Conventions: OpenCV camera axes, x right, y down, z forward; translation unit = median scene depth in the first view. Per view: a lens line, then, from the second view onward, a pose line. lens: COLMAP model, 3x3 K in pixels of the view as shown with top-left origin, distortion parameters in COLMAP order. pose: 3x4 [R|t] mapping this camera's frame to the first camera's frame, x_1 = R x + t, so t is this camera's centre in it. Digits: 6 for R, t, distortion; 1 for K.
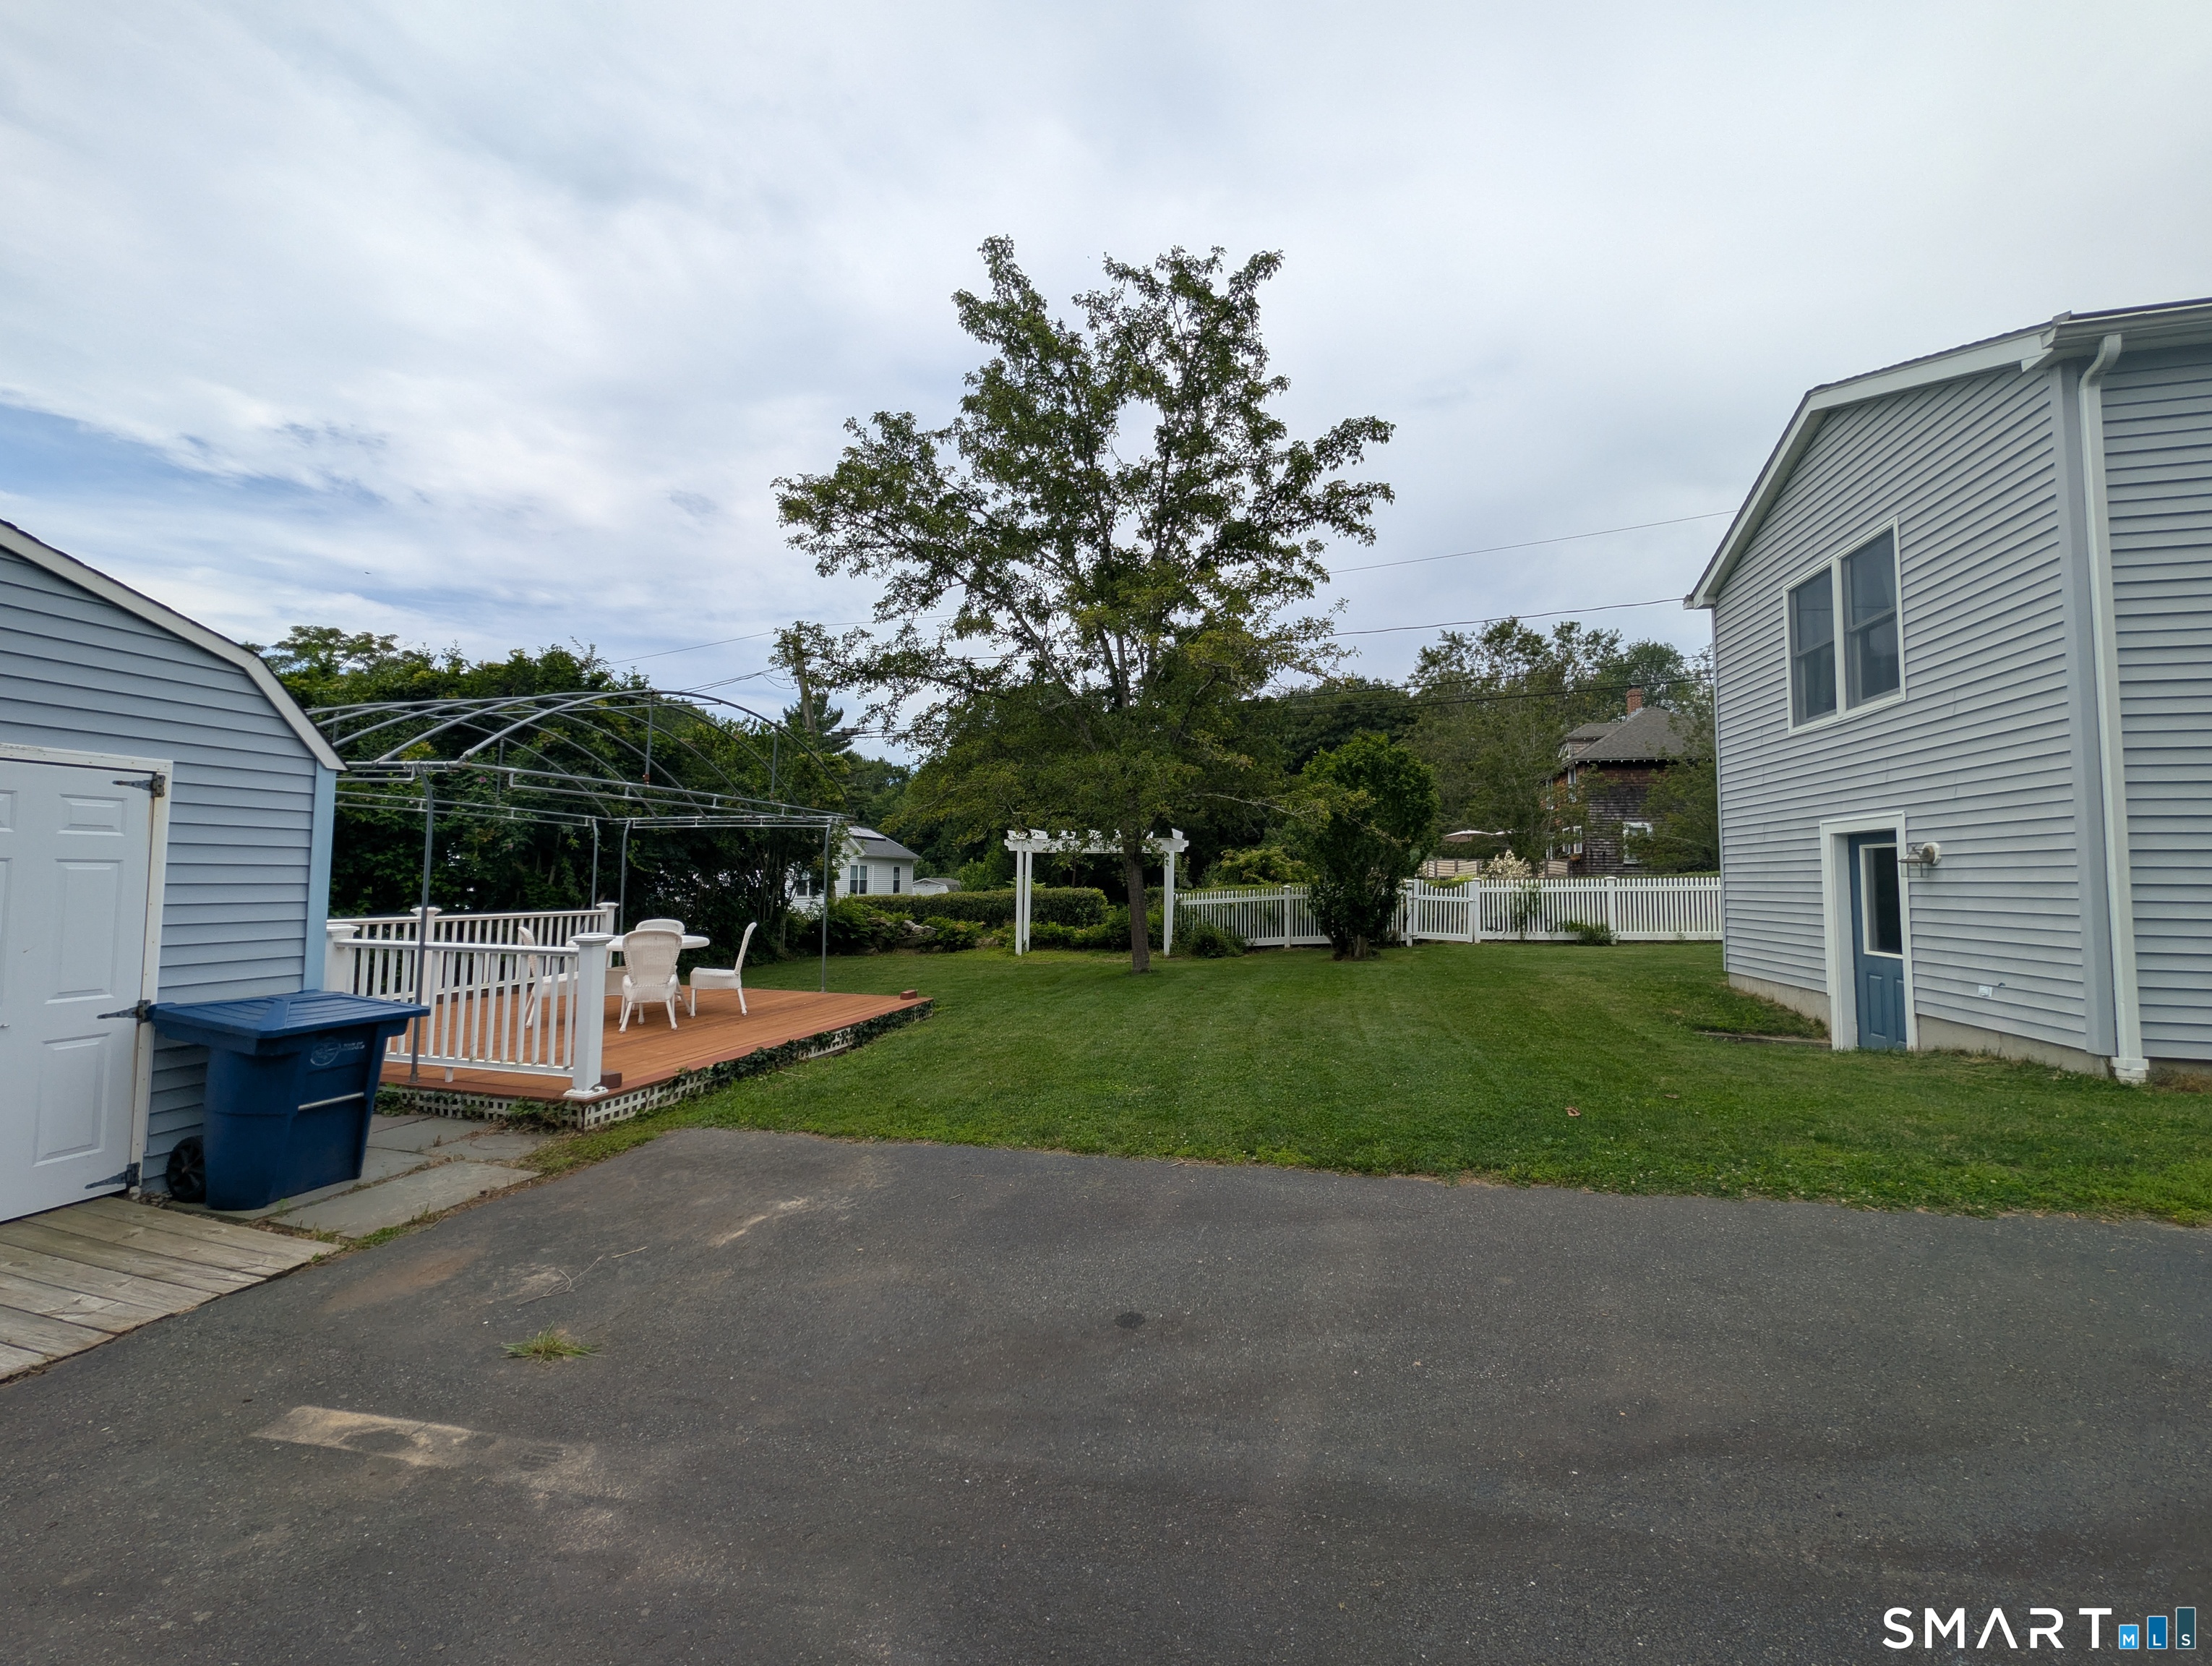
lens RADIAL K [[853.2, 0, 1099.7], [0, 853.2, 831.5], [0, 0, 1]] dist [0.000363, -0.000010]
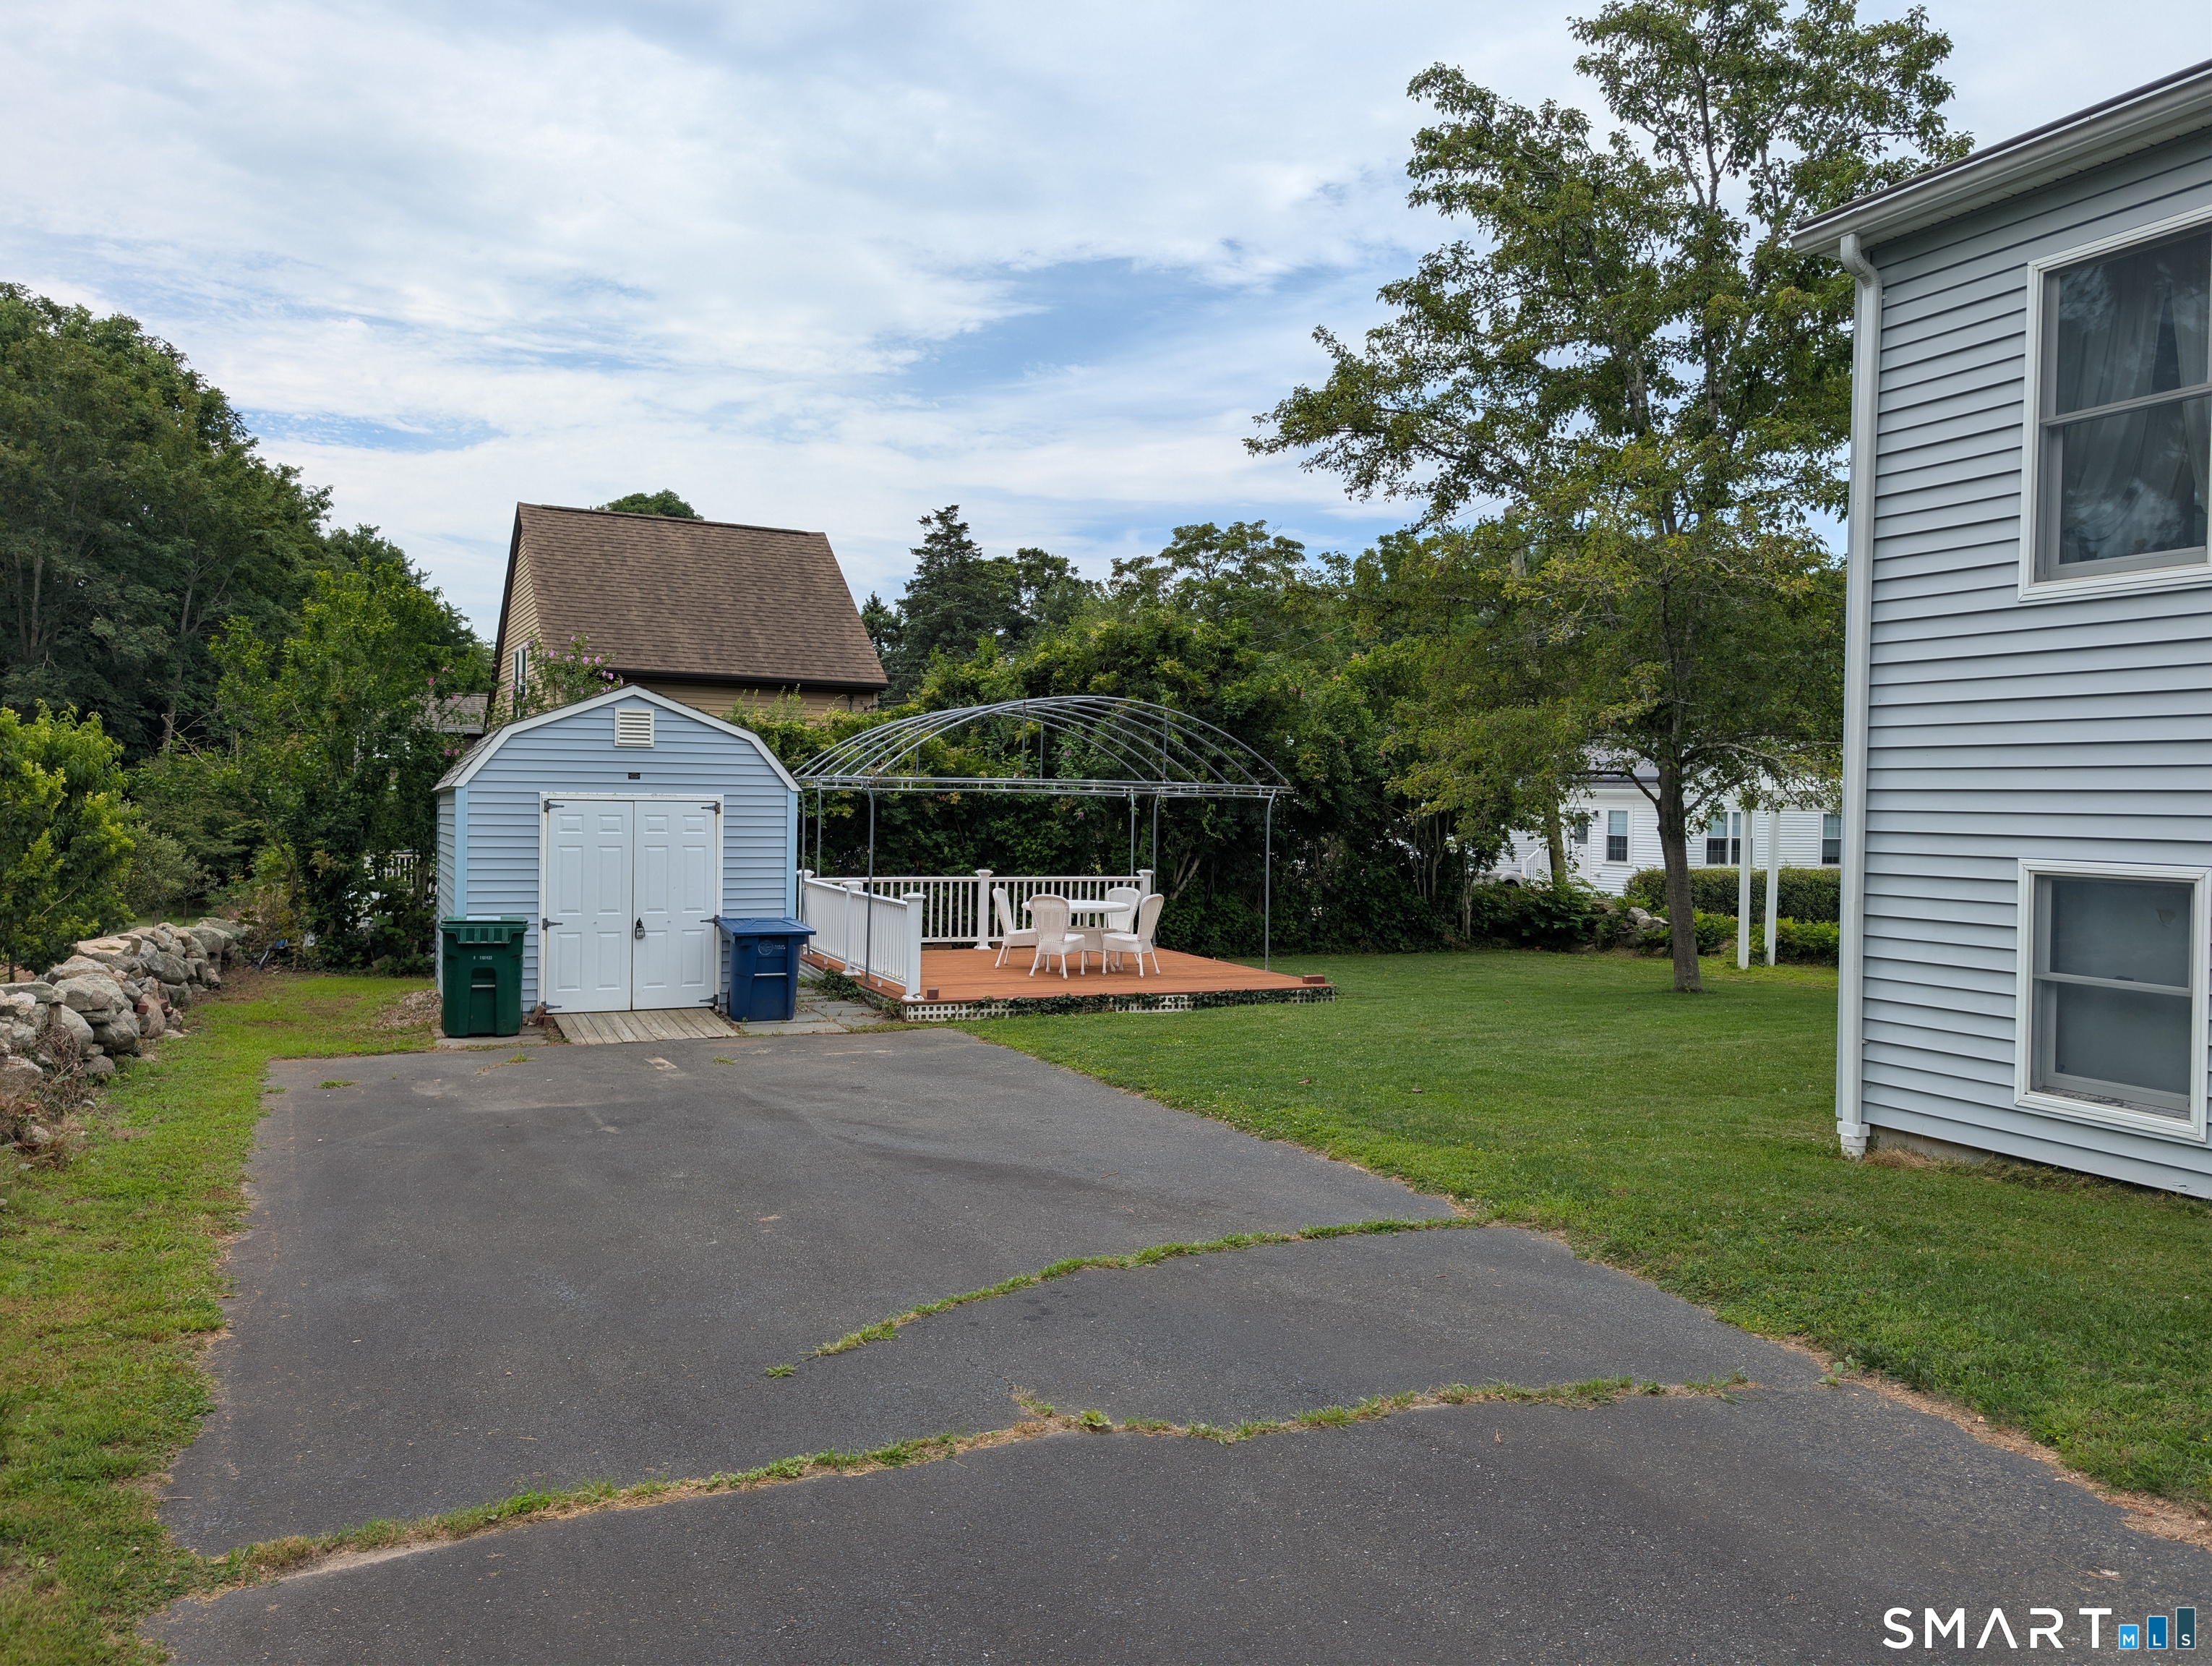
lens RADIAL K [[1595.5, 0, 1106.0], [0, 1595.5, 833.0], [0, 0, 1]] dist [-0.000993, -0.002615]
pose [[0.637404, 0.010570, -0.770457, 1.107044], [0.035441, 0.998445, 0.043018, -0.058512], [0.769714, -0.054726, 0.636038, -0.317485]]
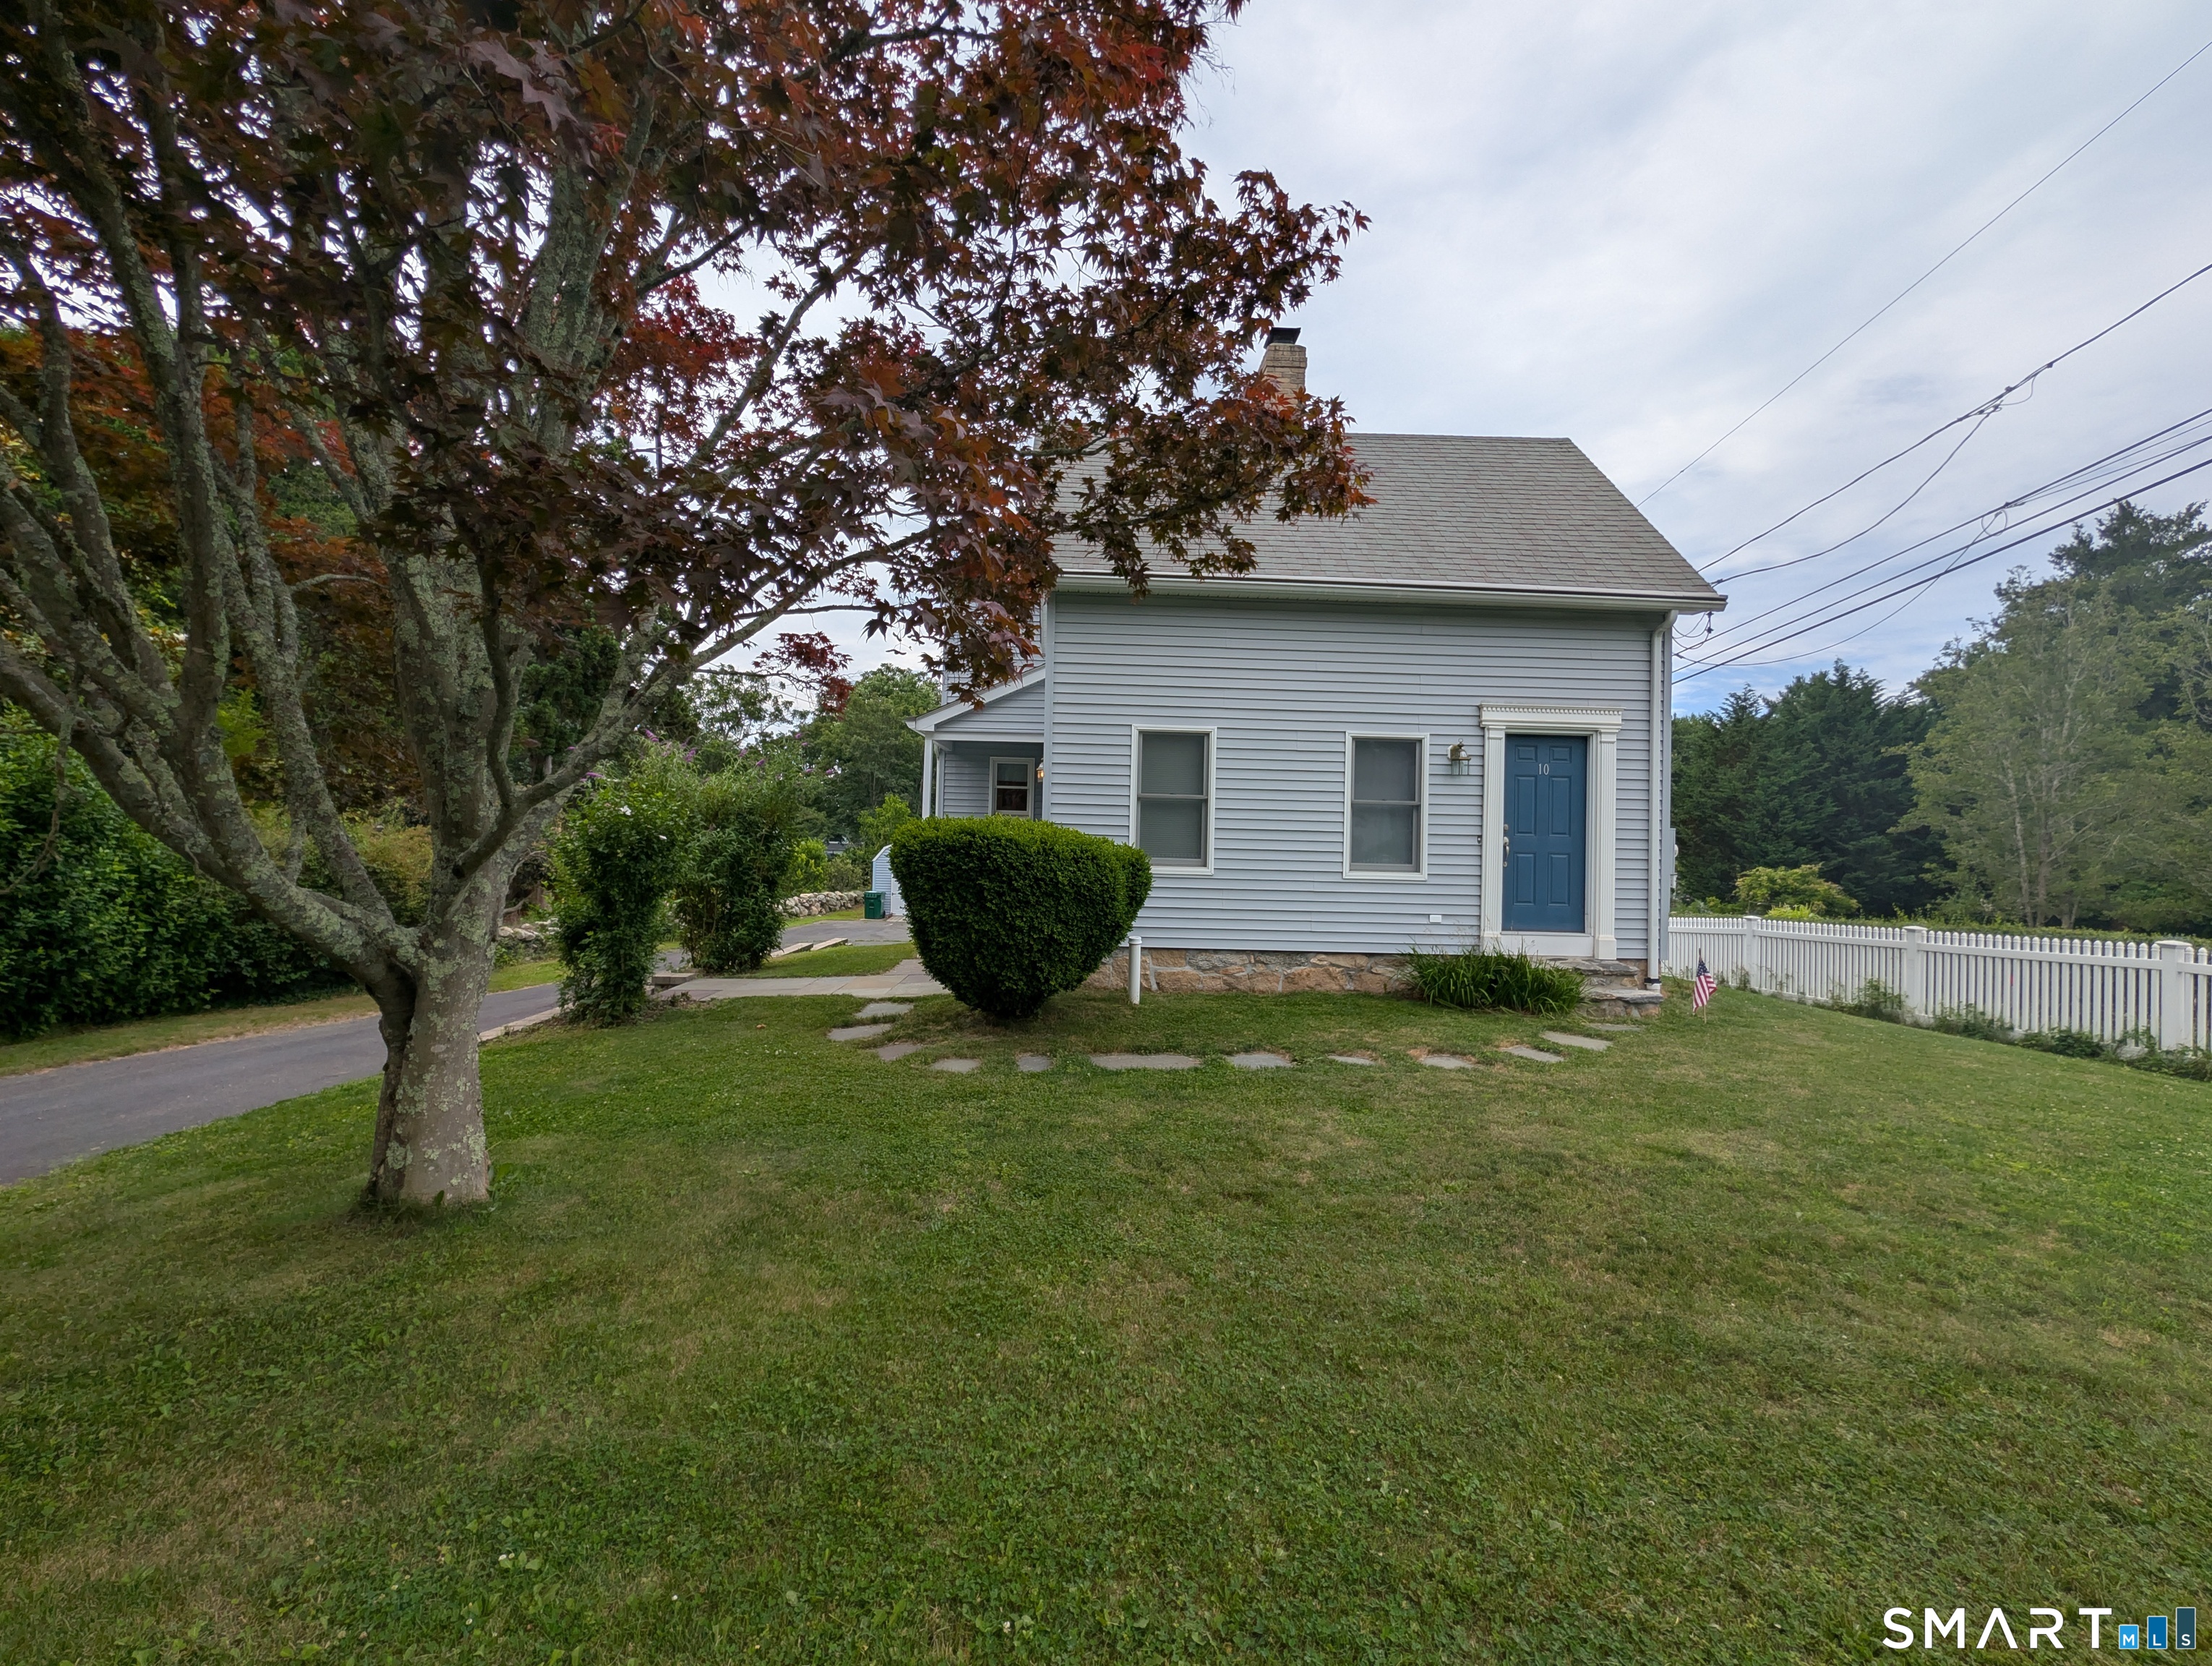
lens RADIAL K [[853.2, 0, 1099.7], [0, 853.2, 831.5], [0, 0, 1]] dist [0.000363, -0.000010]
pose [[0.270569, -0.014053, -0.962598, 3.327114], [0.032320, 0.999462, -0.005506, -0.135296], [0.962158, -0.029622, 0.270878, 0.160461]]
